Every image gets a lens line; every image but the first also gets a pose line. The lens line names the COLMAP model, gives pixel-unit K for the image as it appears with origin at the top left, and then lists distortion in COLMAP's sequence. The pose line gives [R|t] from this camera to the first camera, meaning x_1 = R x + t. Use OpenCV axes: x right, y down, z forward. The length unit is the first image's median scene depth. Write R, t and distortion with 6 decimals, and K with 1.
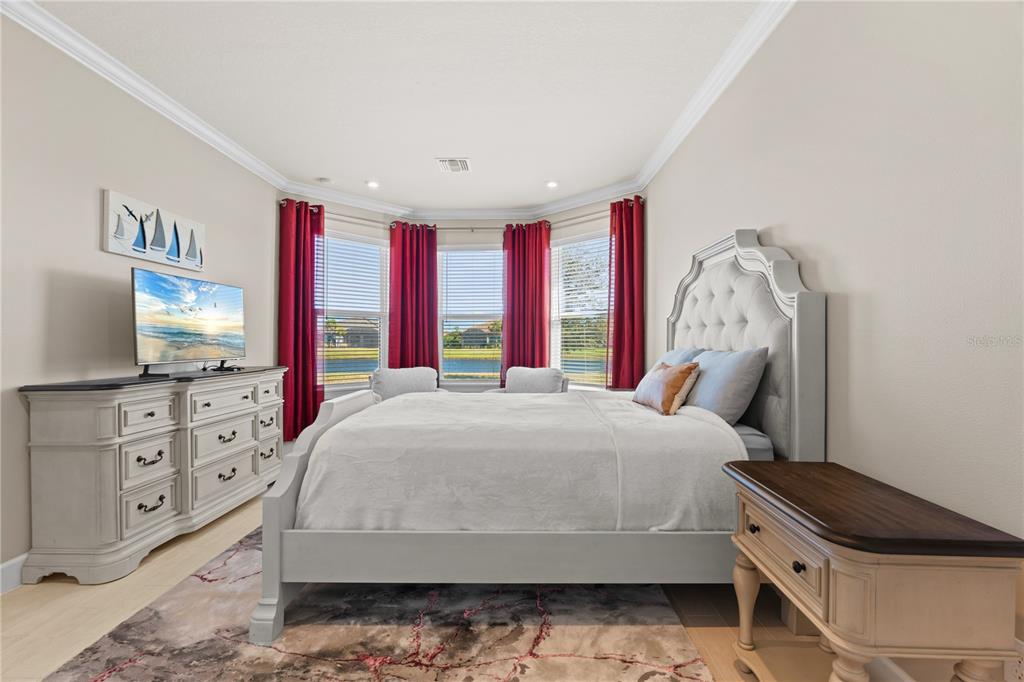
lens RADIAL K [[443.1, 0, 507.5], [0, 443.1, 342.5], [0, 0, 1]] dist [-0.009983, 0.002732]
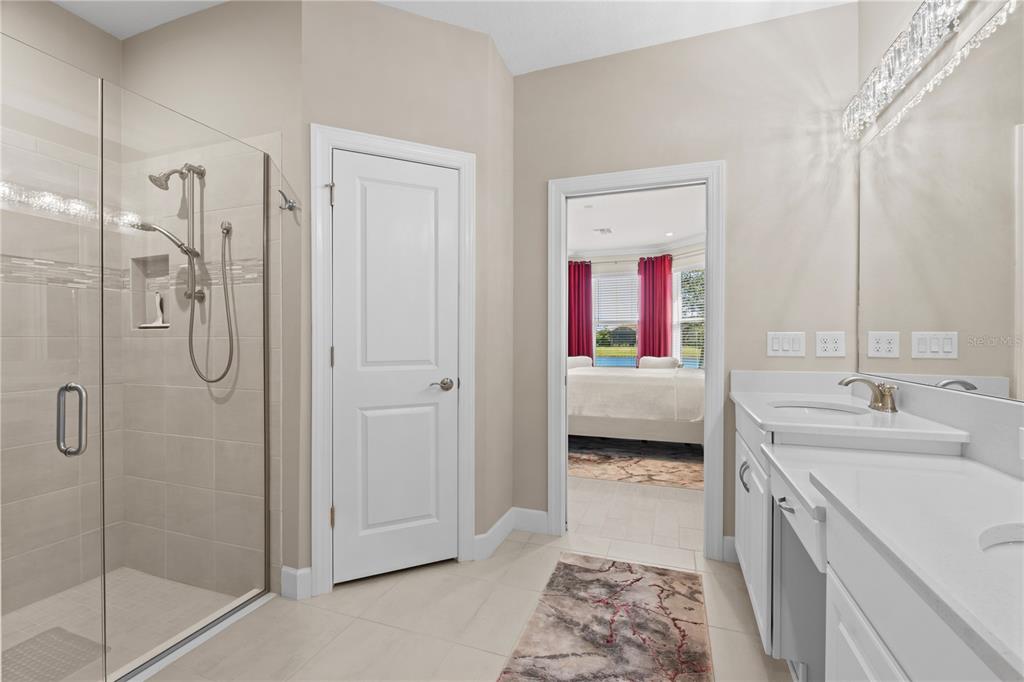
lens RADIAL K [[443.1, 0, 508.9], [0, 443.1, 339.6], [0, 0, 1]] dist [-0.009983, 0.002732]
pose [[0.946080, -0.003163, -0.323917, 0.063383], [0.002433, 0.999994, -0.002660, 0.002380], [0.323923, 0.001728, 0.946082, -0.530635]]
